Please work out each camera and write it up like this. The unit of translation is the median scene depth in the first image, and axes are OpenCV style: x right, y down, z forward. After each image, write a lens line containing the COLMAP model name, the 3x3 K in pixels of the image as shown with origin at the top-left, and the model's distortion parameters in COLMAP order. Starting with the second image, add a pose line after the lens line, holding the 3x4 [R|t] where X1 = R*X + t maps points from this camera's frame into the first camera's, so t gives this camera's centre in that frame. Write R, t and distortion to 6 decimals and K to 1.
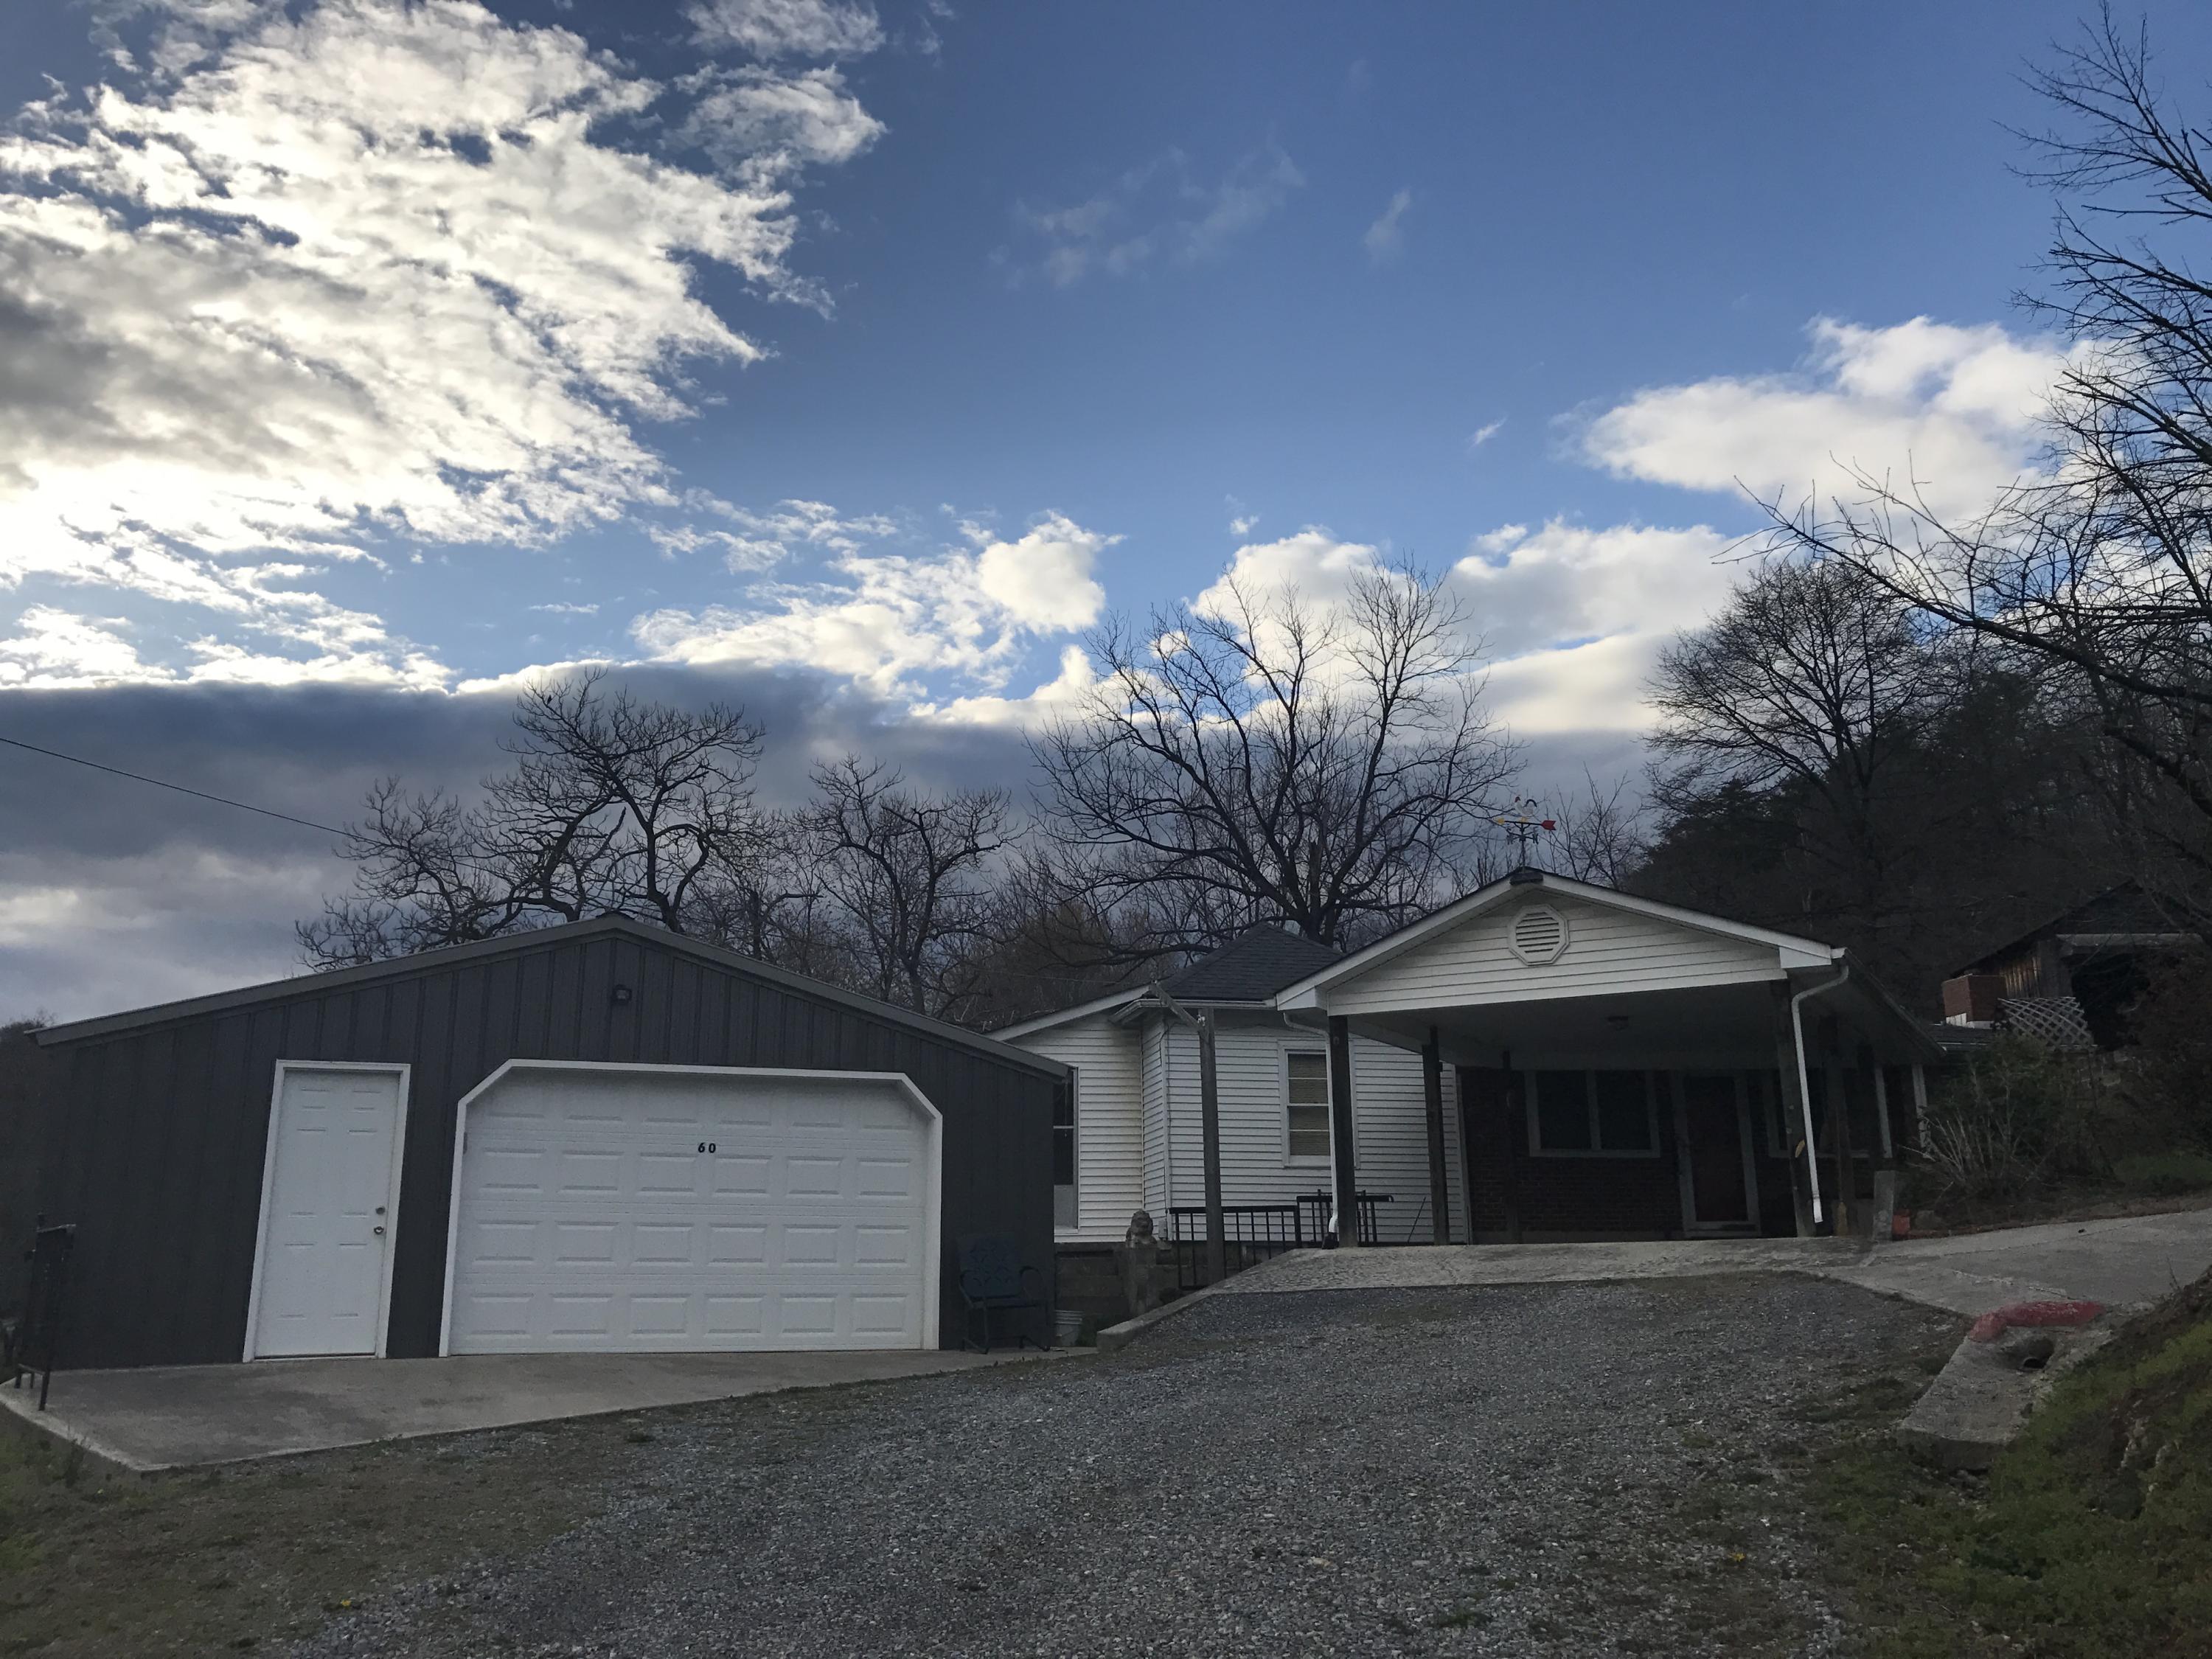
lens RADIAL K [[1791.5, 0, 1106.0], [0, 1791.5, 829.5], [0, 0, 1]] dist [-0.003558, -0.000657]
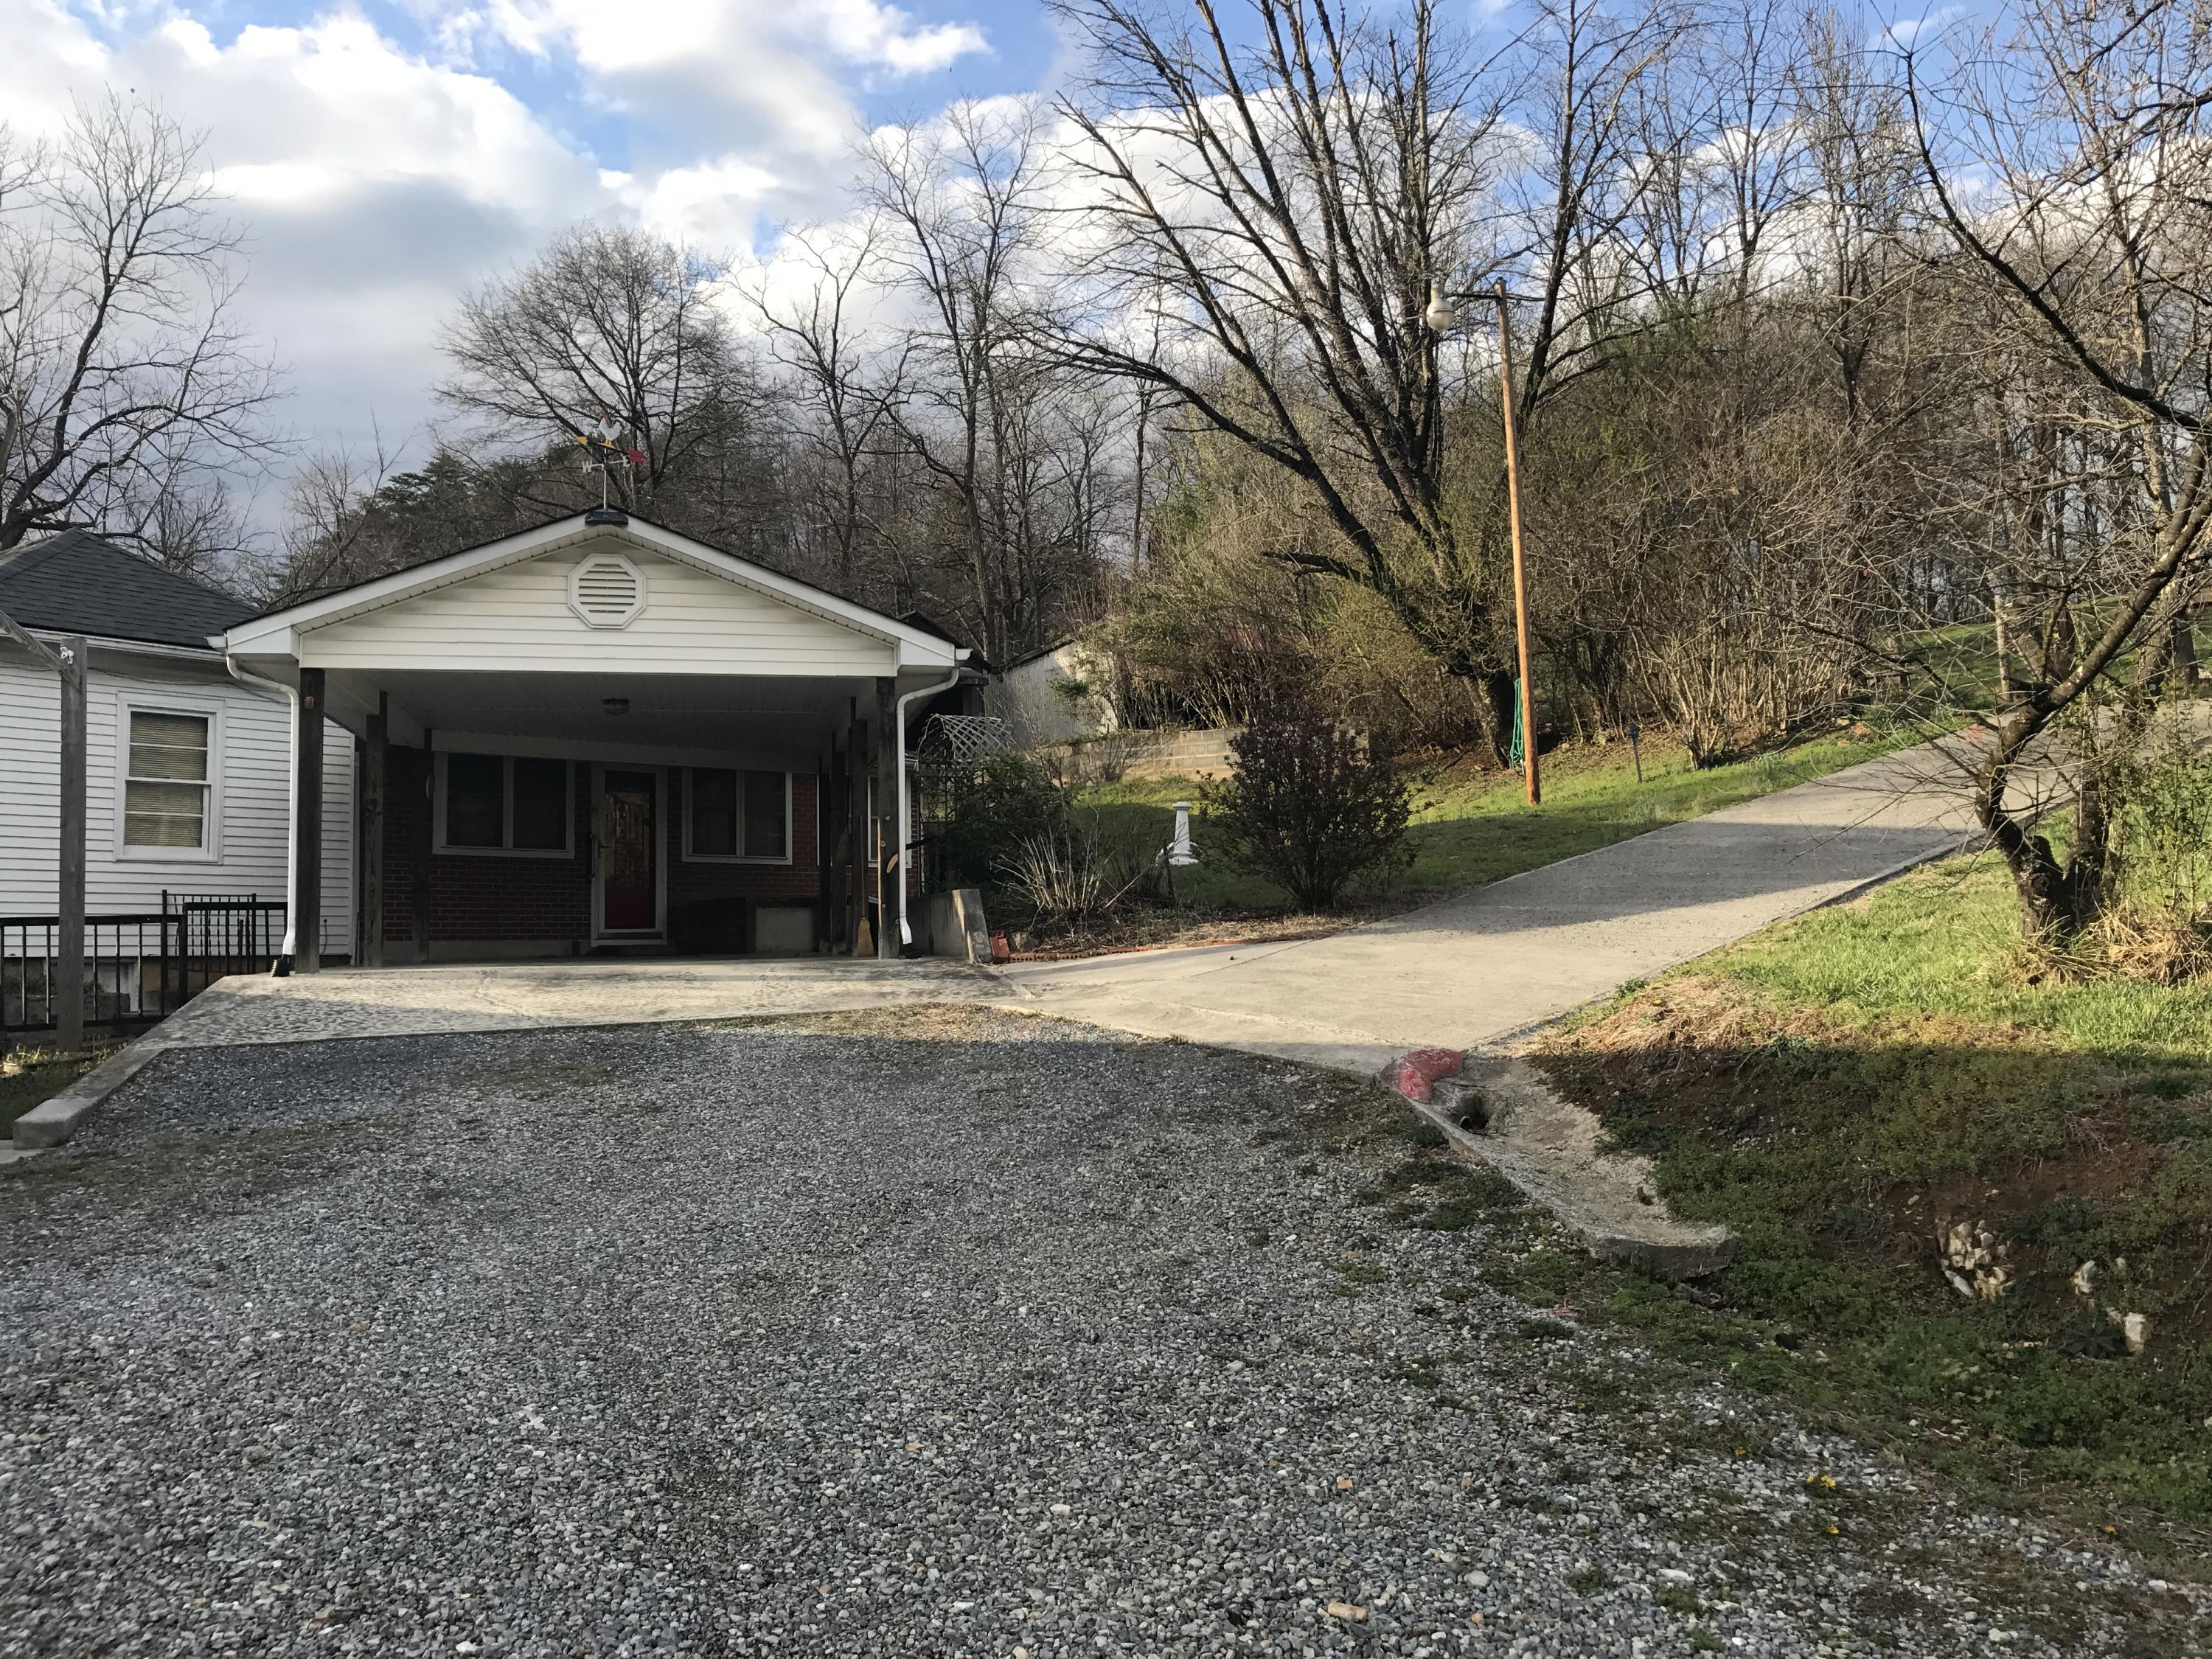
lens RADIAL K [[1770.1, 0, 1106.8], [0, 1770.1, 907.0], [0, 0, 1]] dist [-0.001735, 0.000097]
pose [[0.749142, 0.008418, 0.662356, -0.107350], [-0.151211, 0.975692, 0.158623, 0.035667], [-0.644920, -0.218987, 0.732205, 0.238367]]
